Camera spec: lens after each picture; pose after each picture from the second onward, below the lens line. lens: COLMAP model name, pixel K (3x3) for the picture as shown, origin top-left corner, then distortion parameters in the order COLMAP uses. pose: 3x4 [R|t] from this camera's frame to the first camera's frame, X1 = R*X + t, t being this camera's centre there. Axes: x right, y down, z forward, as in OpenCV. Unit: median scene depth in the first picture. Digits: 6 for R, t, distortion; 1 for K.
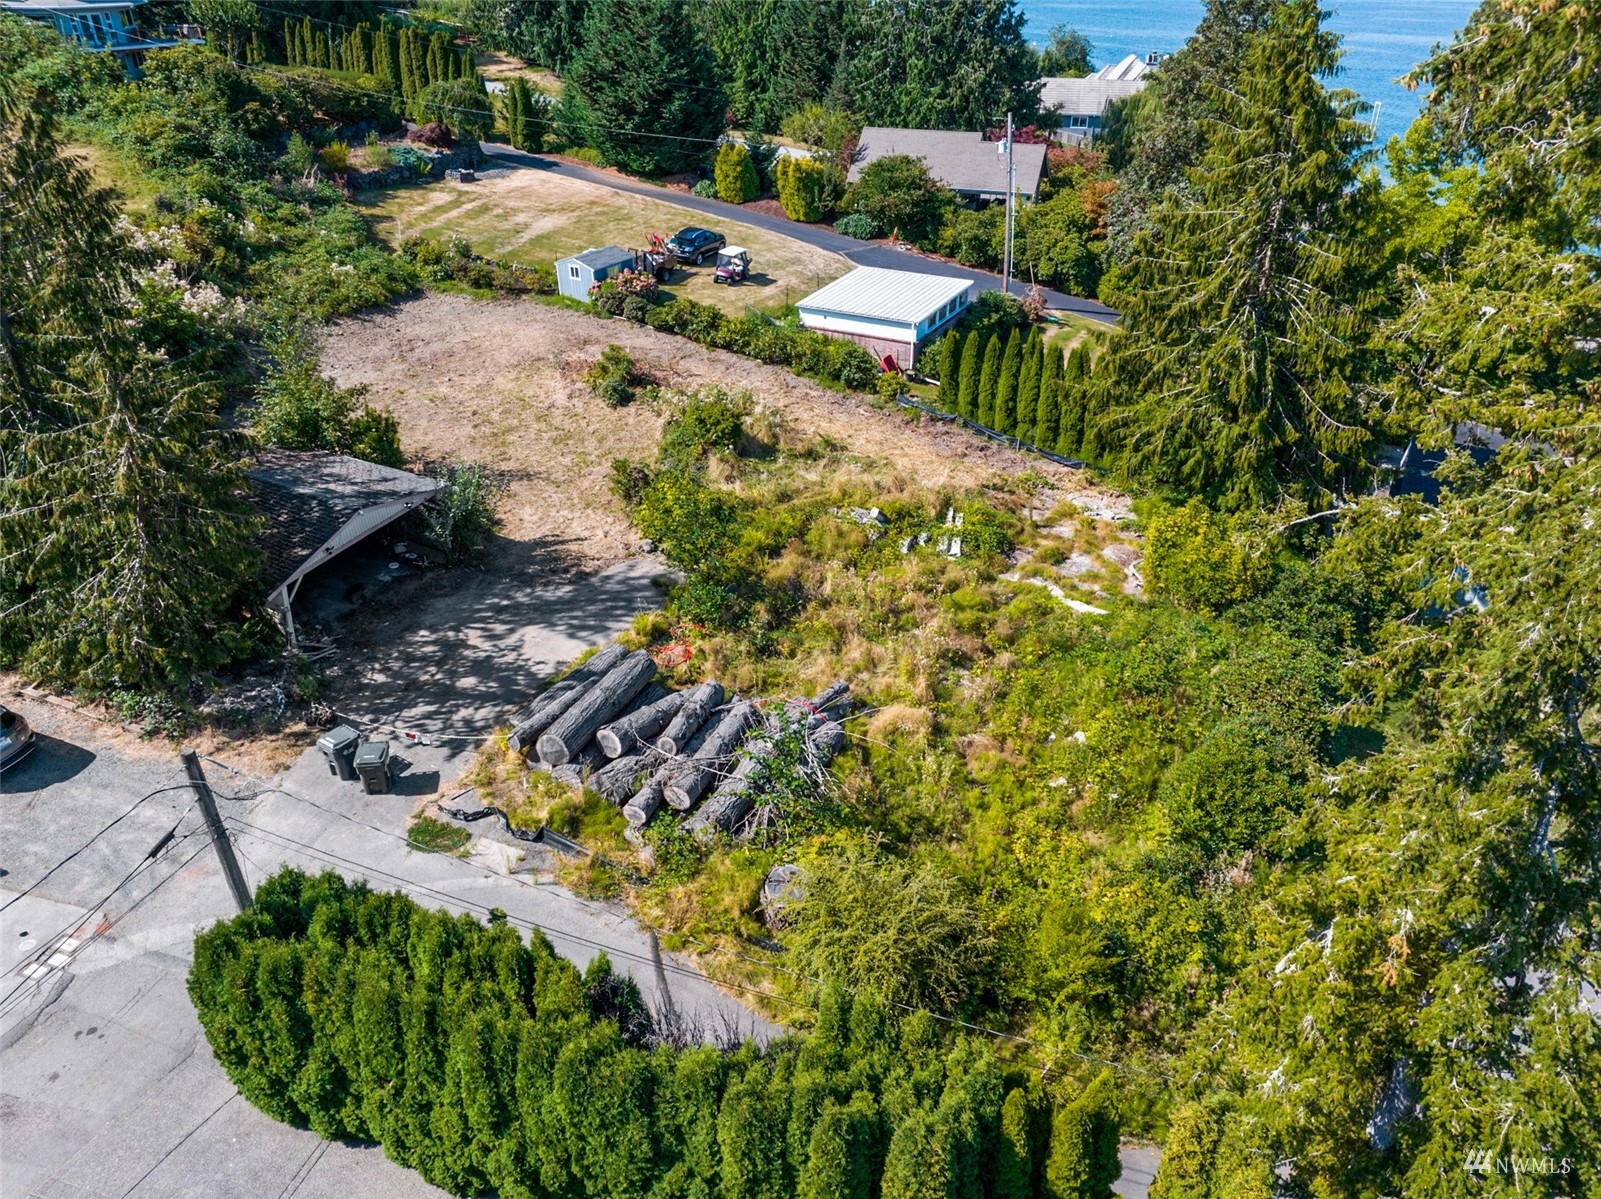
lens RADIAL K [[1134.9, 0, 803.6], [0, 1134.9, 586.7], [0, 0, 1]] dist [-0.042715, 0.003588]
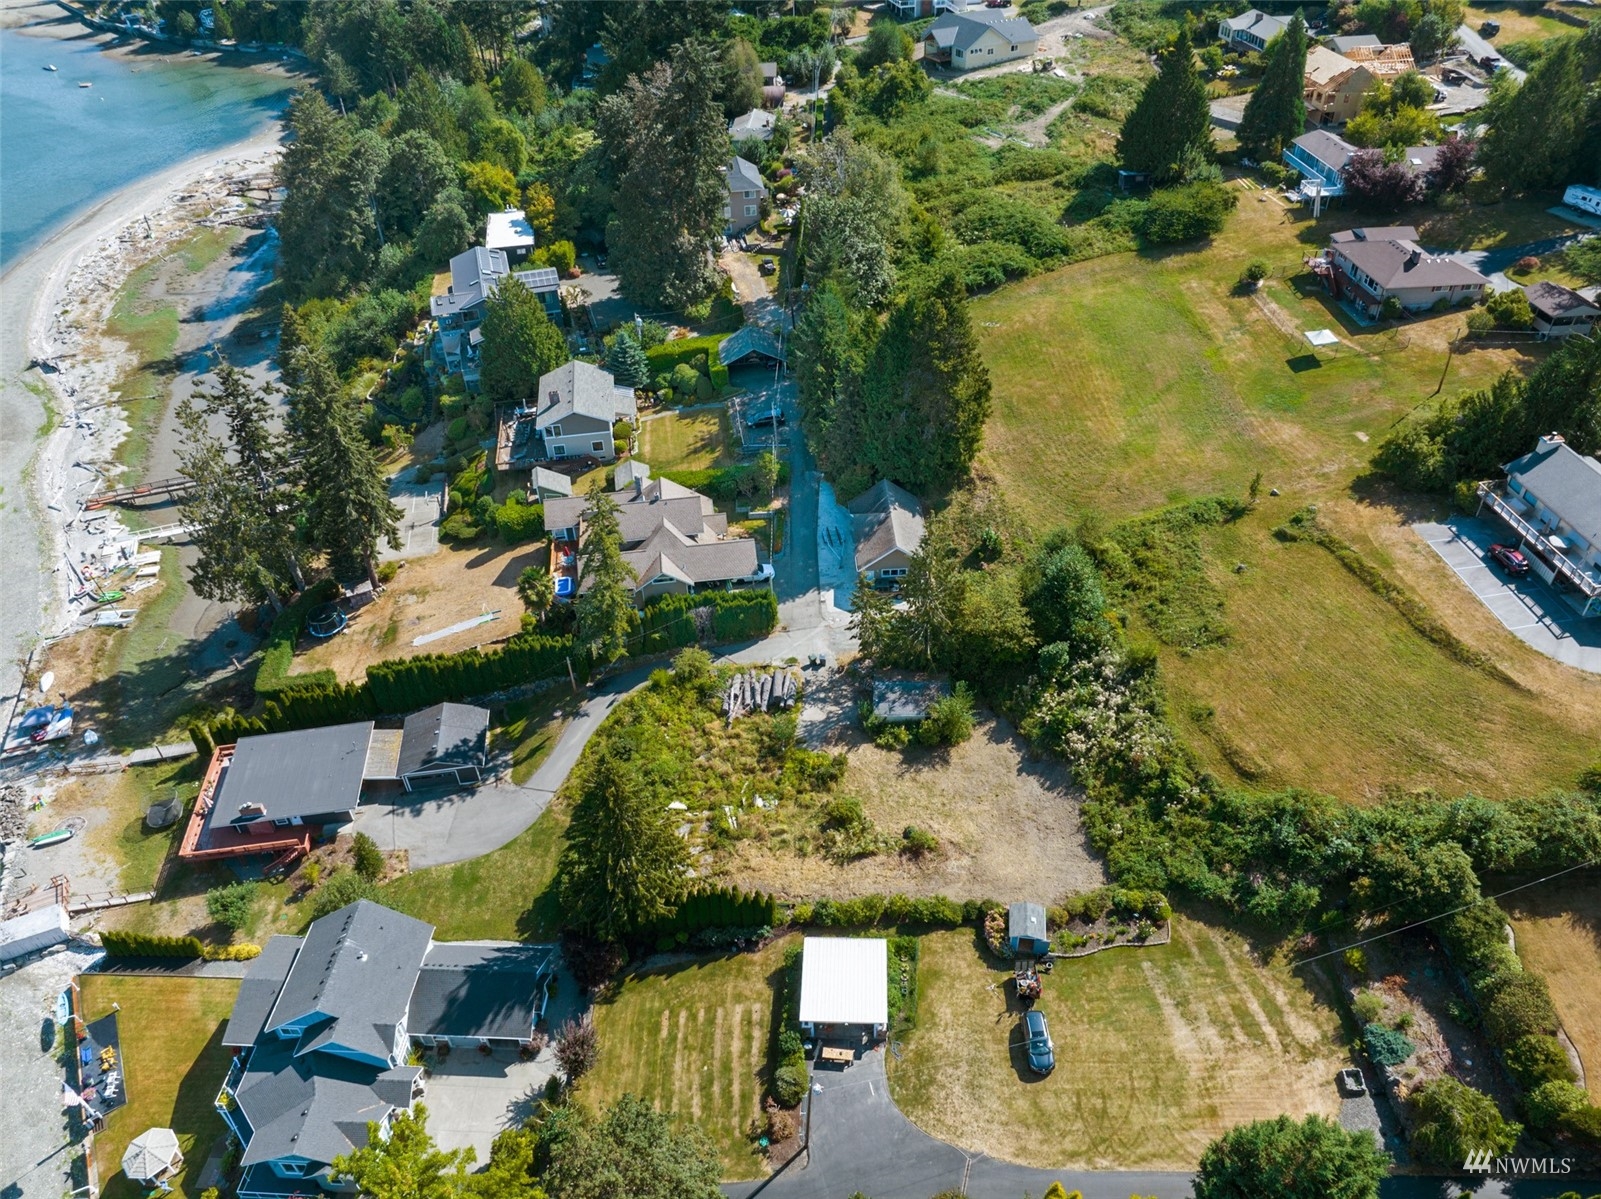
lens RADIAL K [[1134.9, 0, 803.6], [0, 1134.9, 586.7], [0, 0, 1]] dist [-0.042715, 0.003588]
pose [[-0.907170, 0.272975, -0.320199, 0.668944], [-0.190161, 0.412857, 0.890723, -2.607904], [0.375342, 0.868927, -0.322622, 1.445223]]
